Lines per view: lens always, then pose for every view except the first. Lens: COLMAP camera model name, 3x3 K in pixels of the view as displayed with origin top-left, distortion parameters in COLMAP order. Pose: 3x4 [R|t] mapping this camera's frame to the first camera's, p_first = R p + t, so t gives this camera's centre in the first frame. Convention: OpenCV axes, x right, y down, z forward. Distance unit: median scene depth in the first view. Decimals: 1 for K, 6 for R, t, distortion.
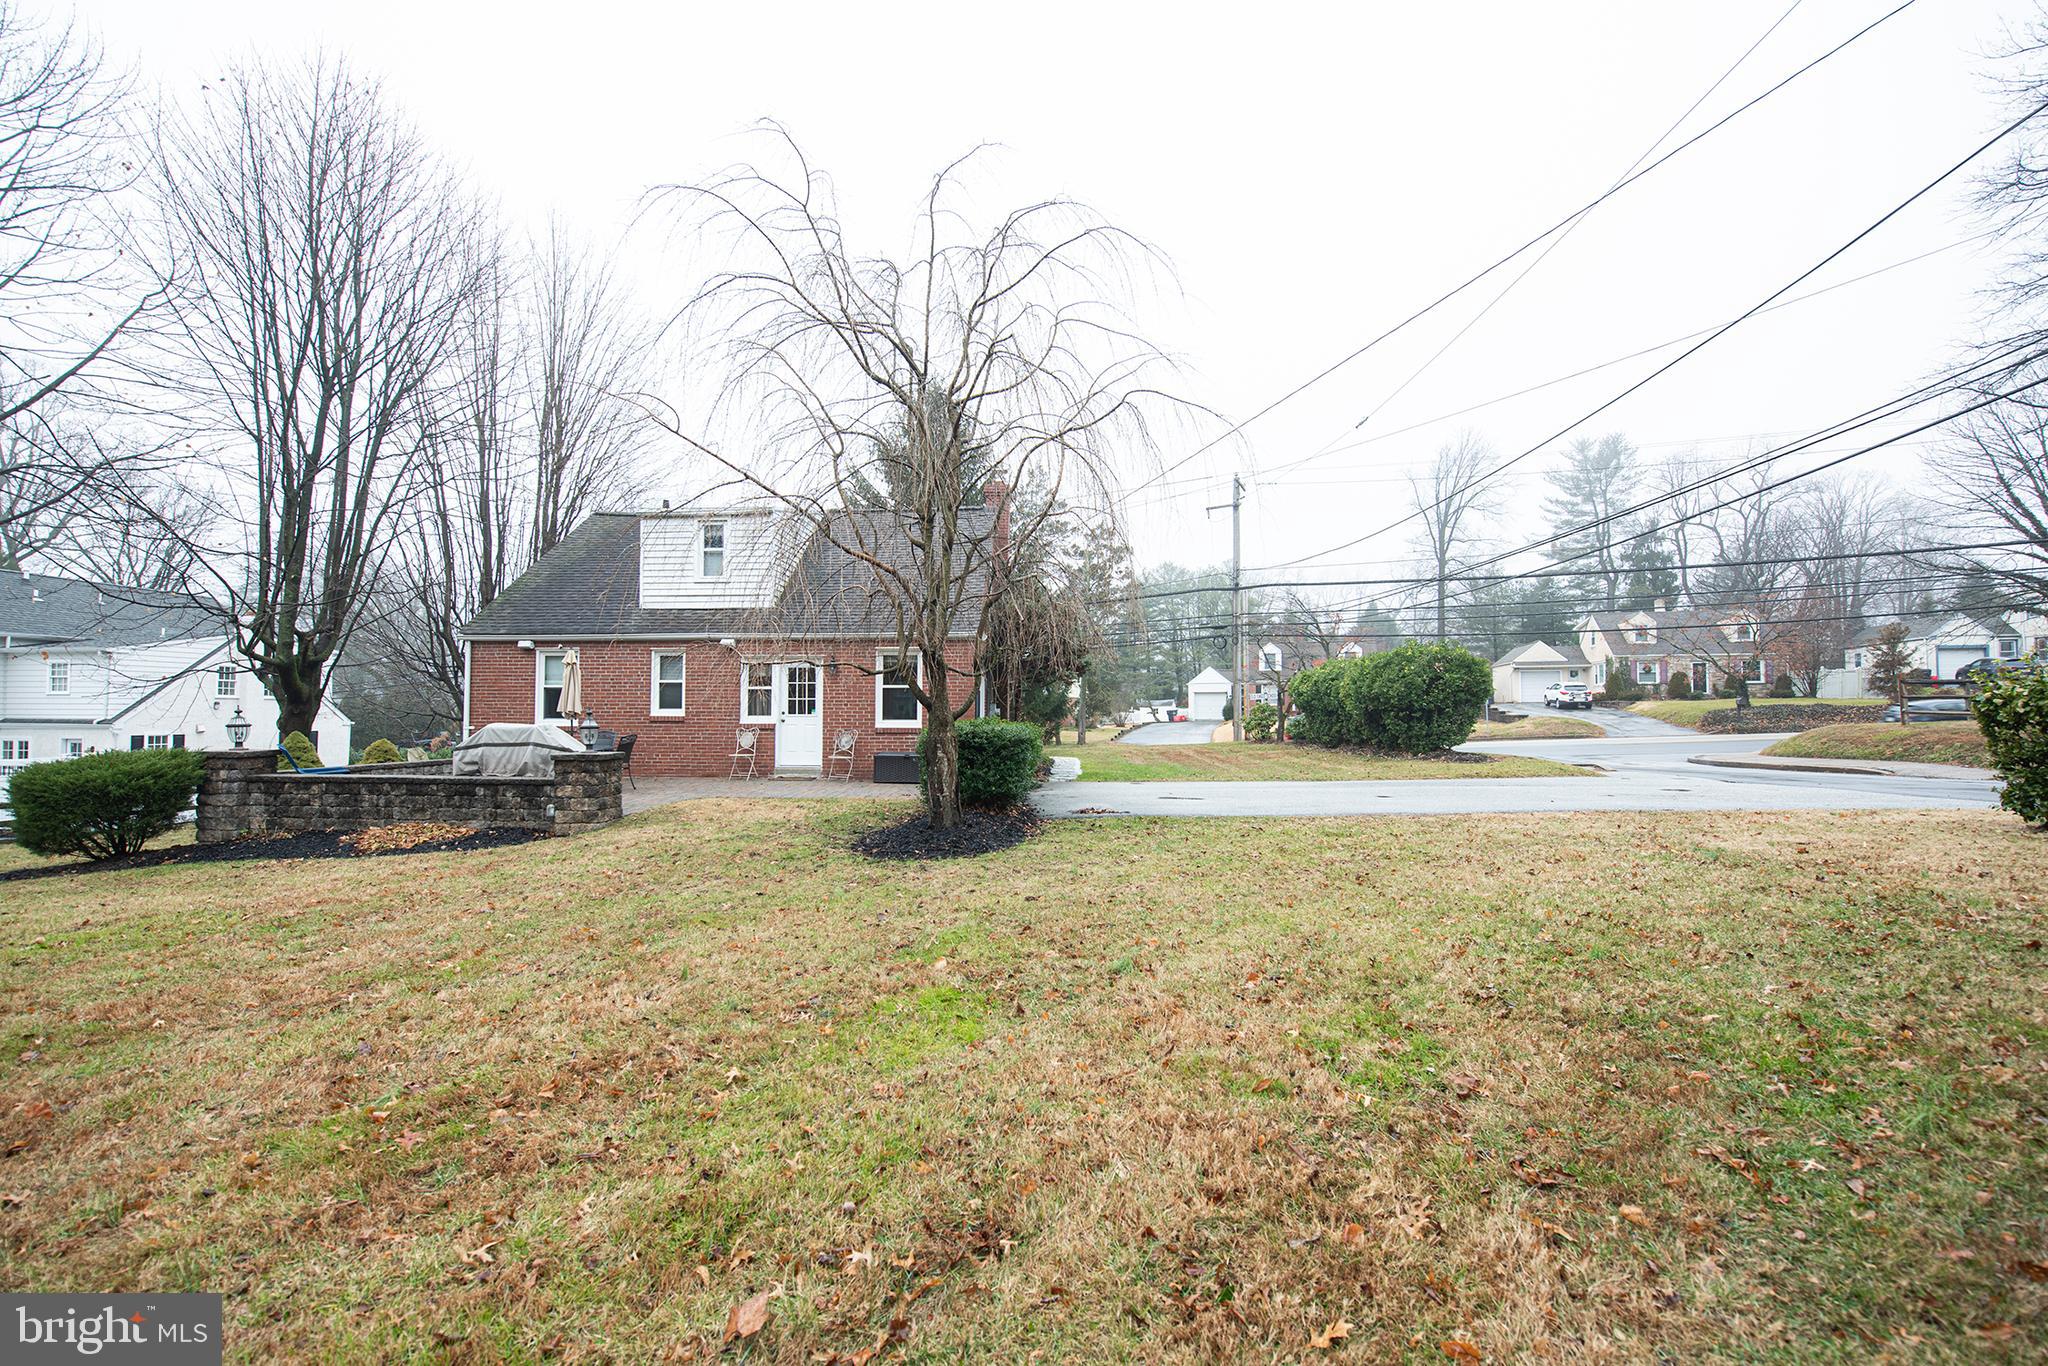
lens RADIAL K [[835.4, 0, 1050.0], [0, 835.4, 681.9], [0, 0, 1]] dist [-0.020159, -0.000928]
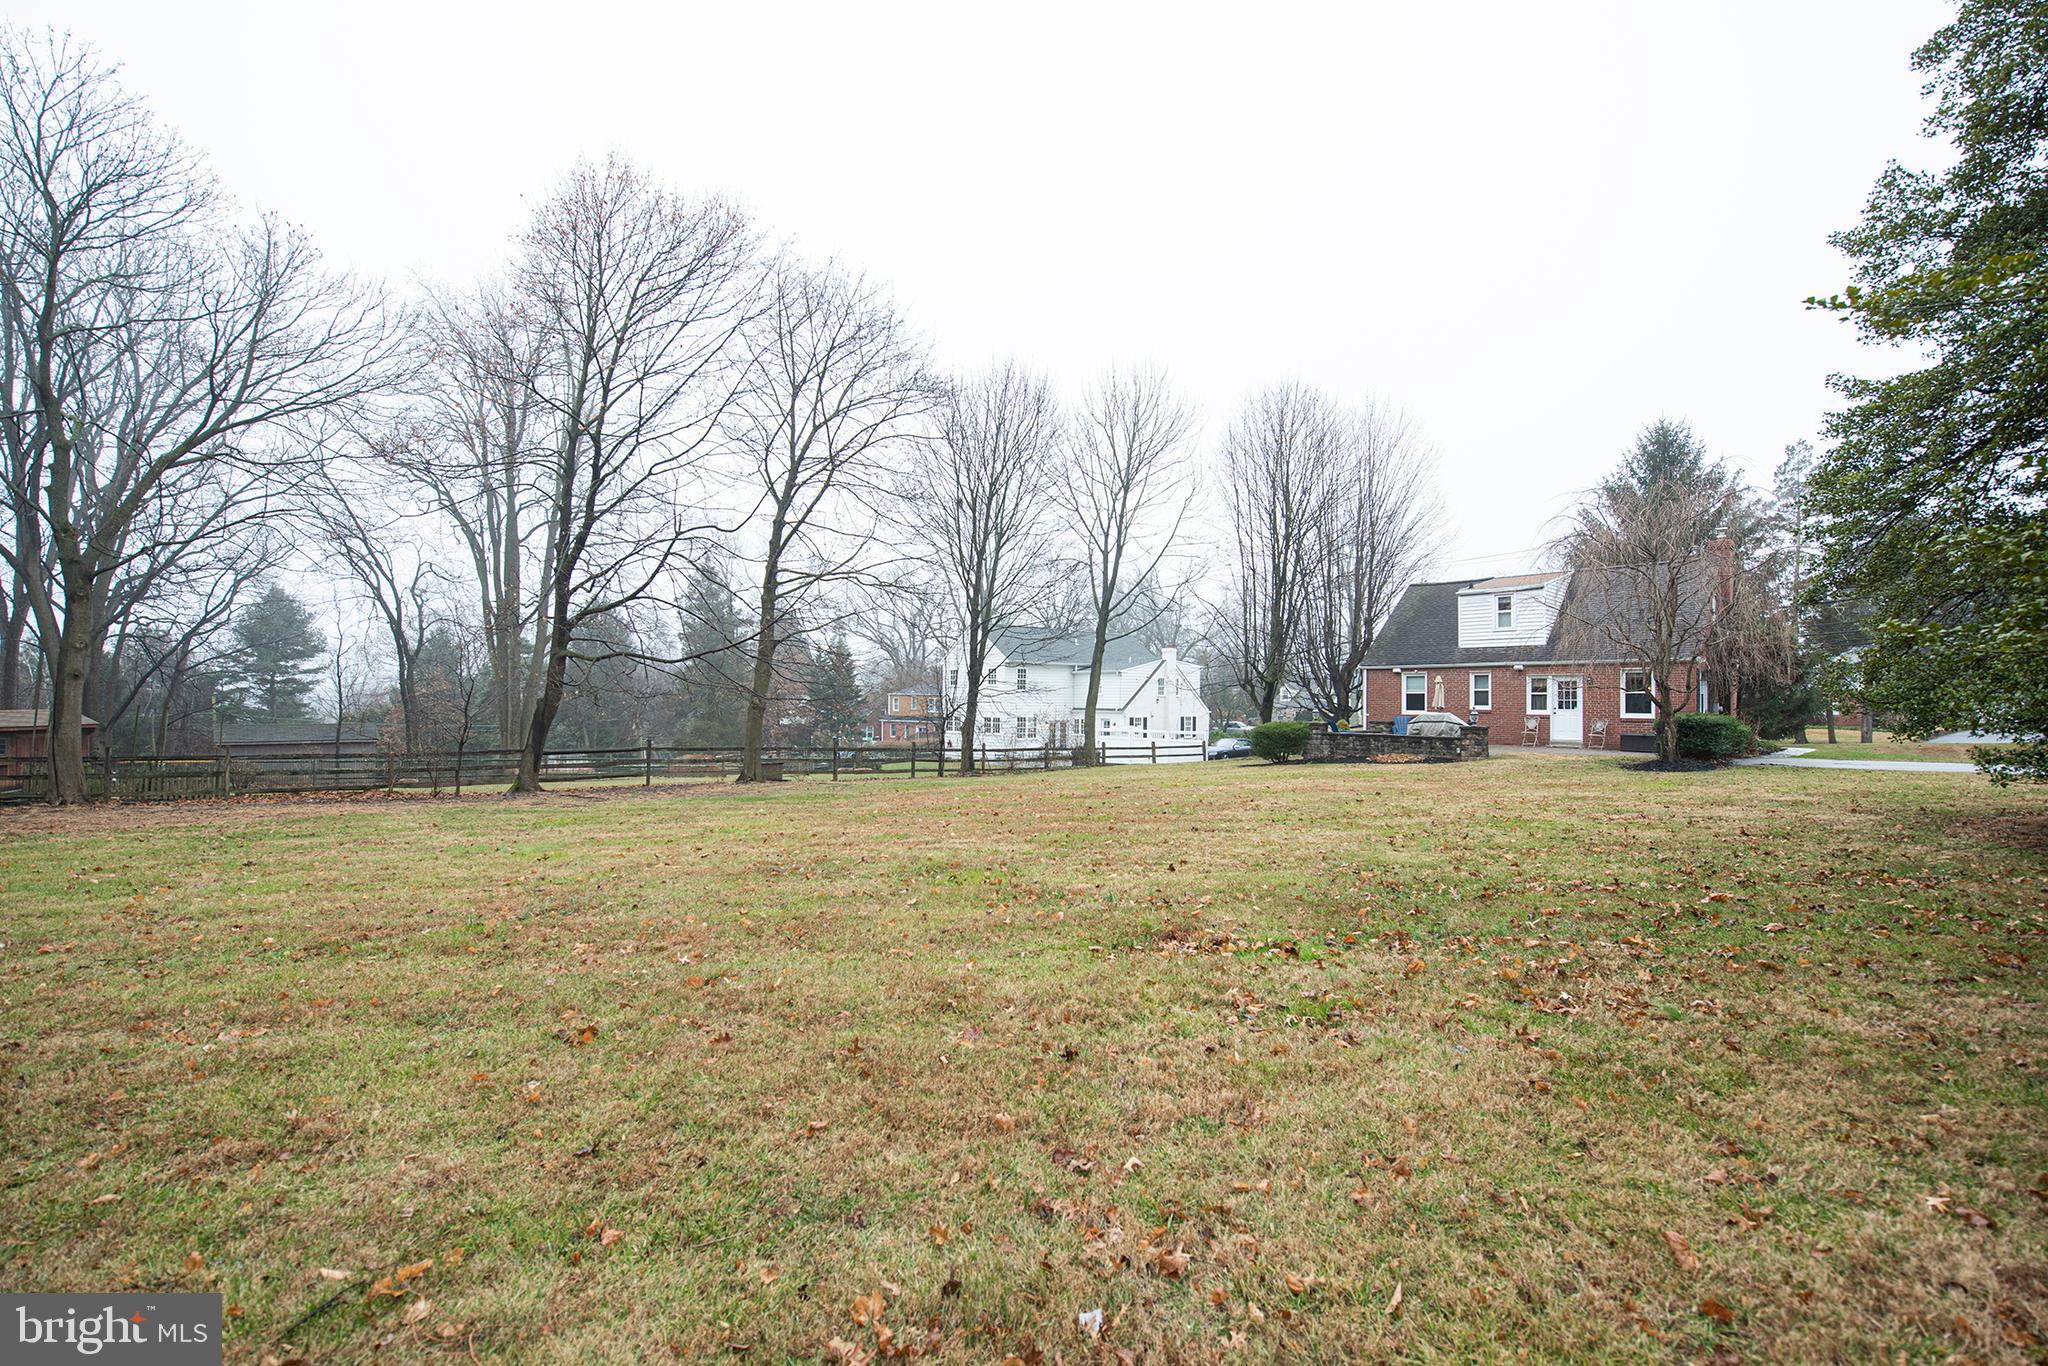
lens RADIAL K [[871.4, 0, 1027.9], [0, 871.4, 687.6], [0, 0, 1]] dist [-0.014765, -0.000226]
pose [[0.714251, -0.005814, -0.699865, 0.146504], [0.016978, 0.999815, 0.009021, -0.039124], [0.699684, -0.018325, 0.714218, -1.011323]]
